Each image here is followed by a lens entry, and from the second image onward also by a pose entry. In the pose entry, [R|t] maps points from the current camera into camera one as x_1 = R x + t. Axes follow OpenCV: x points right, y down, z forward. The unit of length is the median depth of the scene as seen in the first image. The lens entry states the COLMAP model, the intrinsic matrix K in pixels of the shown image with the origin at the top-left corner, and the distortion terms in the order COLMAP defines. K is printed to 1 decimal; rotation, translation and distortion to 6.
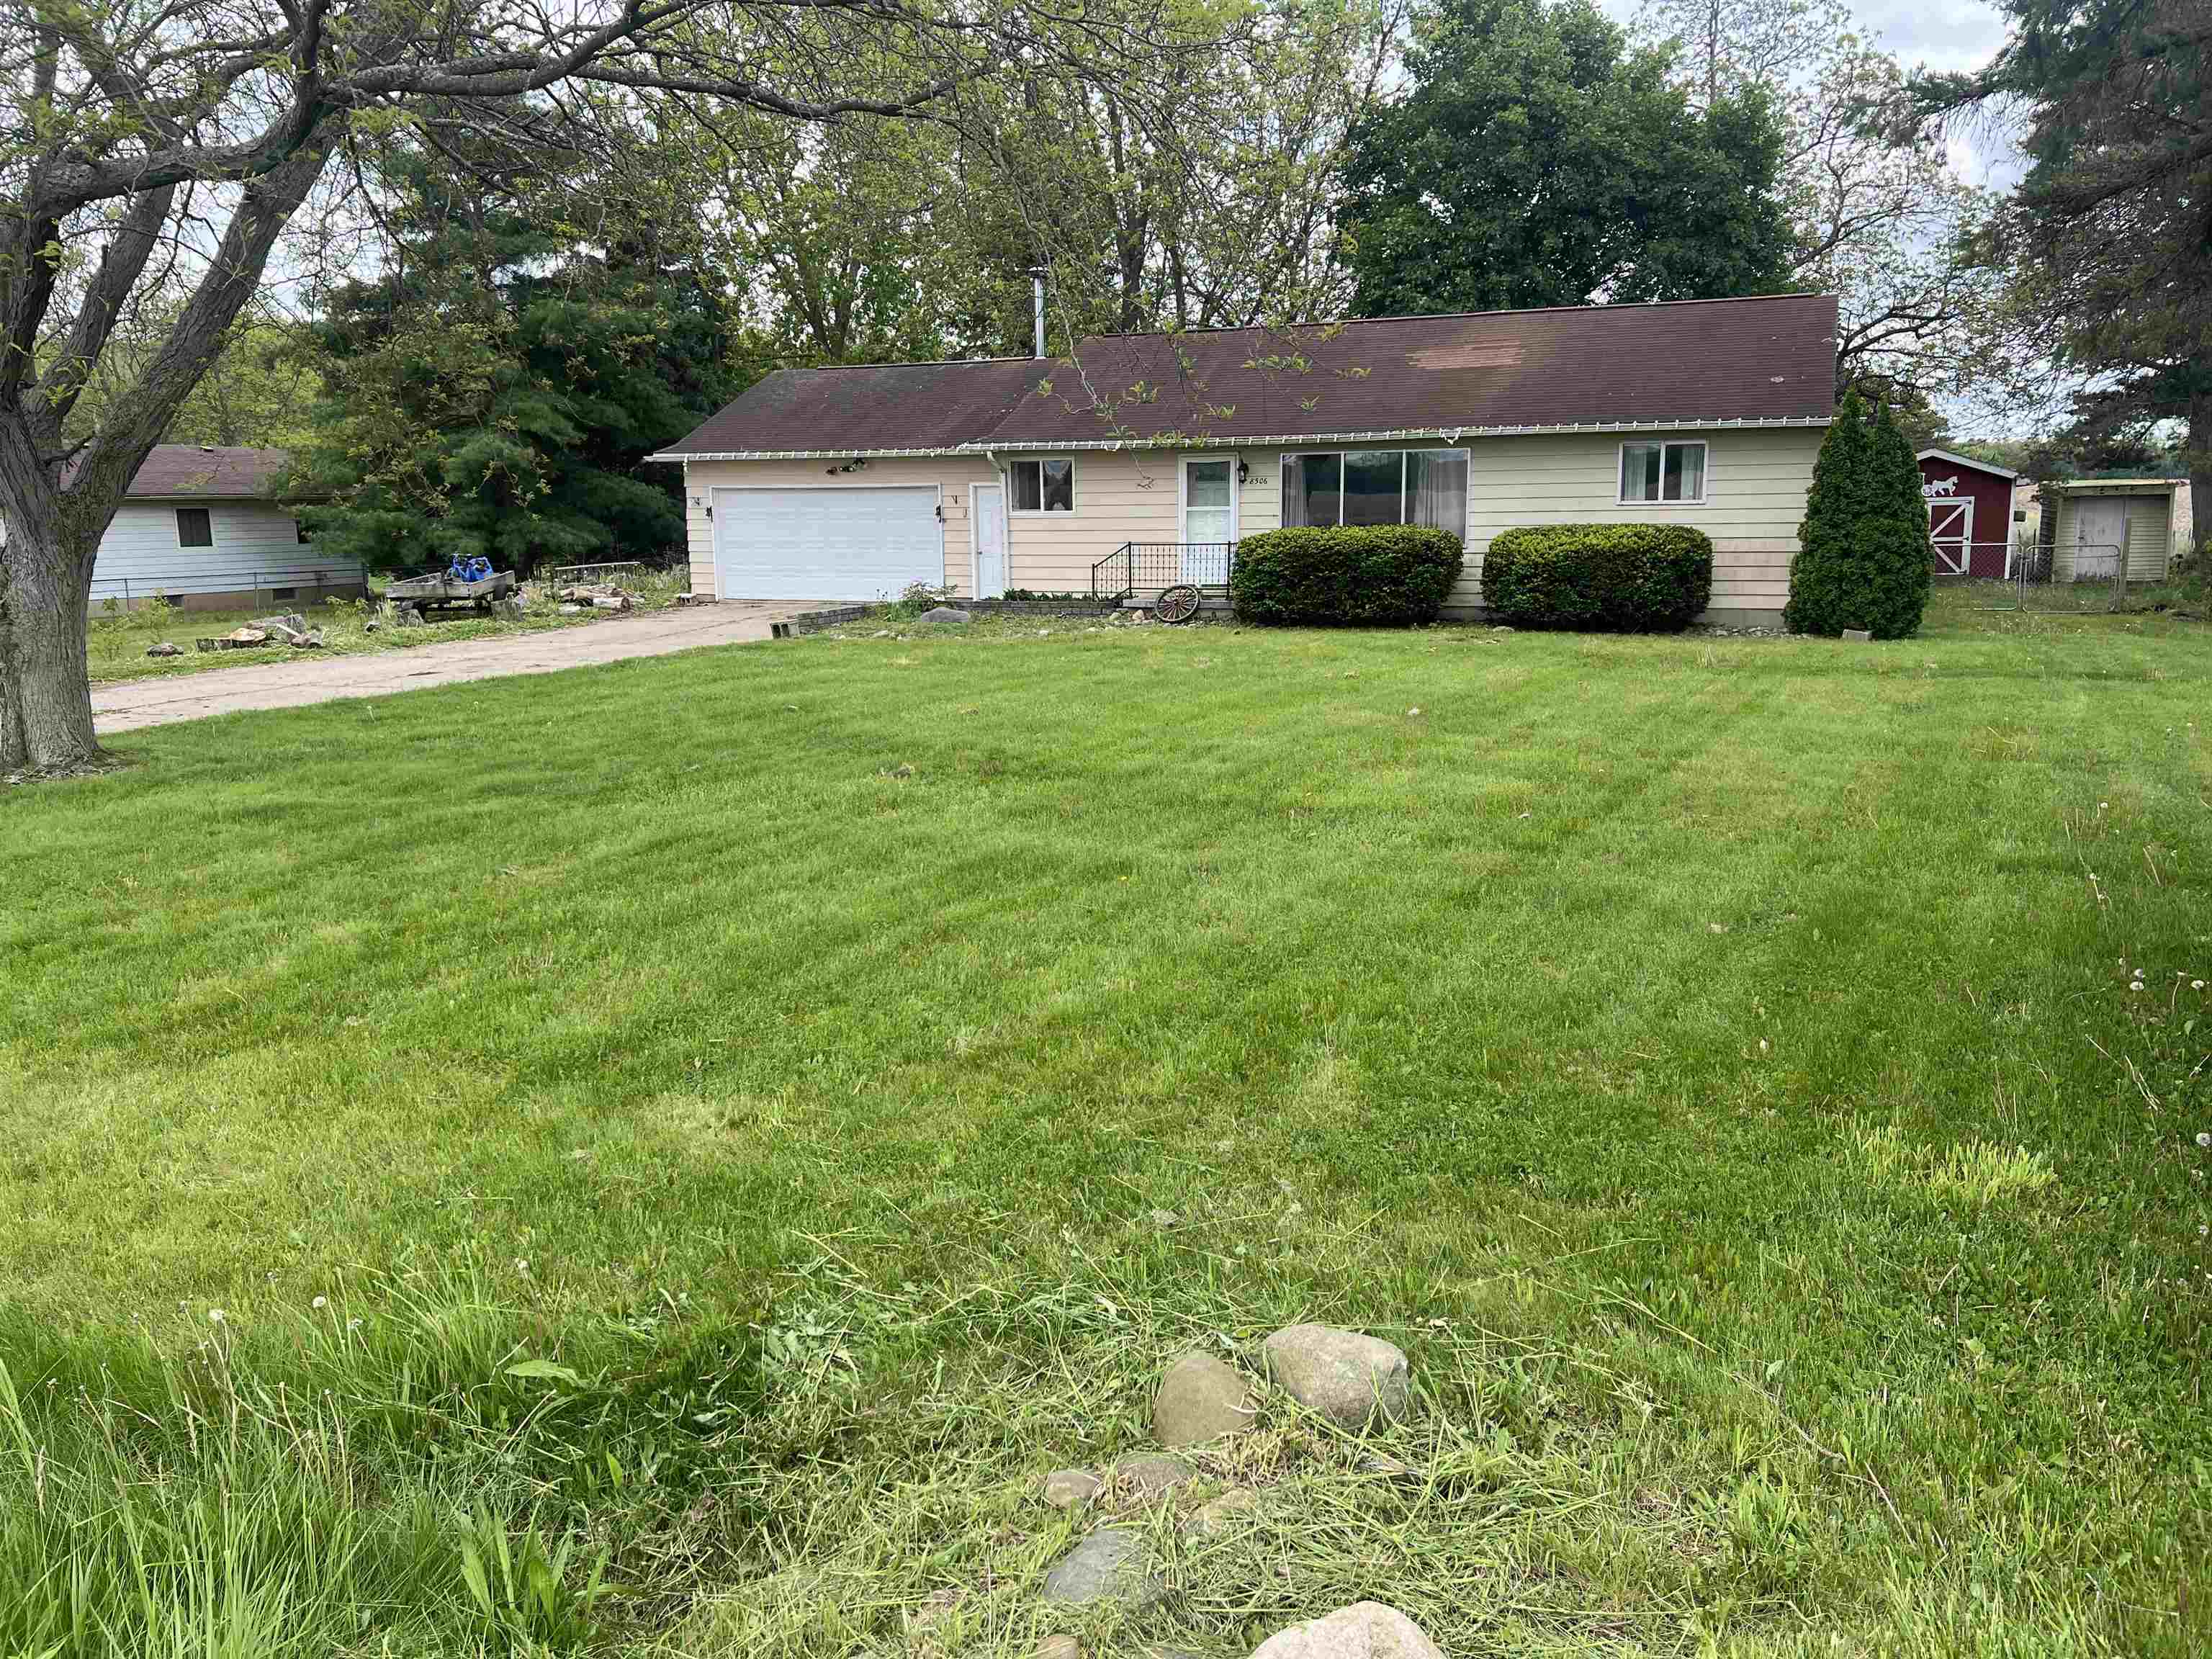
lens RADIAL K [[1702.2, 0, 1092.5], [0, 1702.2, 839.0], [0, 0, 1]] dist [0.066044, -0.015422]
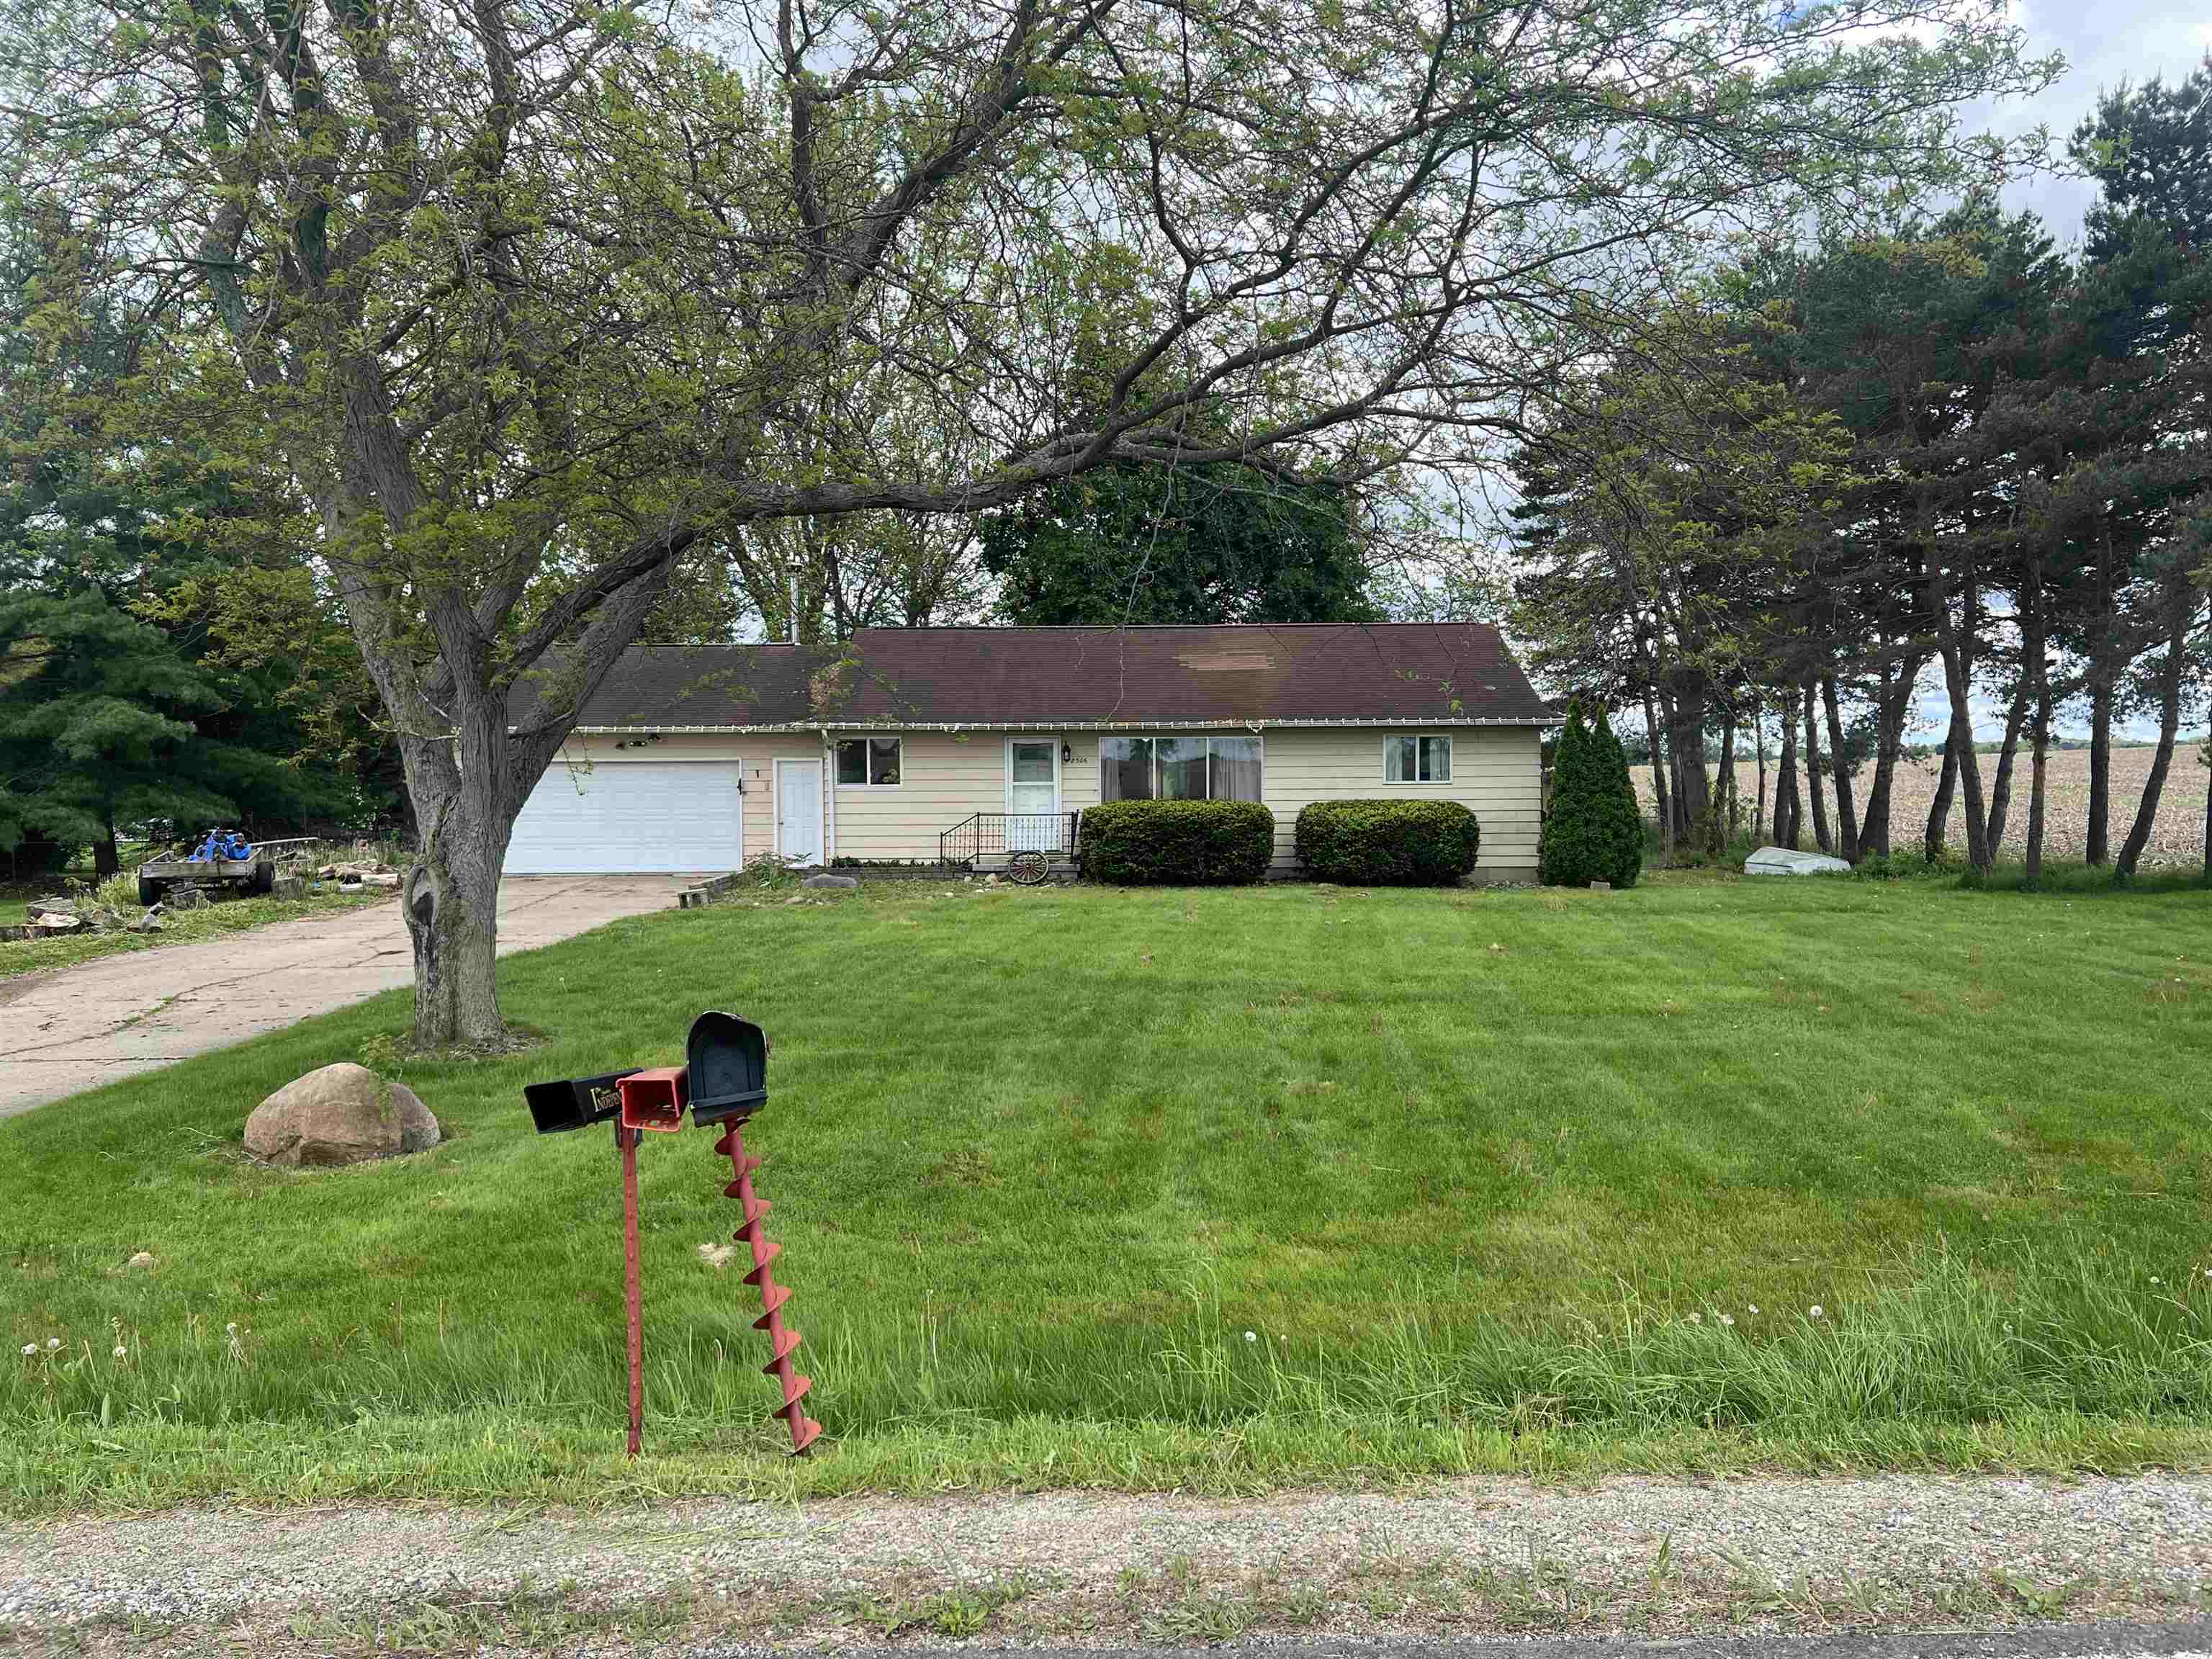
lens RADIAL K [[1702.2, 0, 1103.6], [0, 1702.2, 819.9], [0, 0, 1]] dist [0.066044, -0.015422]
pose [[0.929632, -0.003628, 0.368473, -0.310909], [0.064856, 0.985953, -0.153918, 0.004811], [-0.362738, 0.166984, 0.916808, -0.037291]]
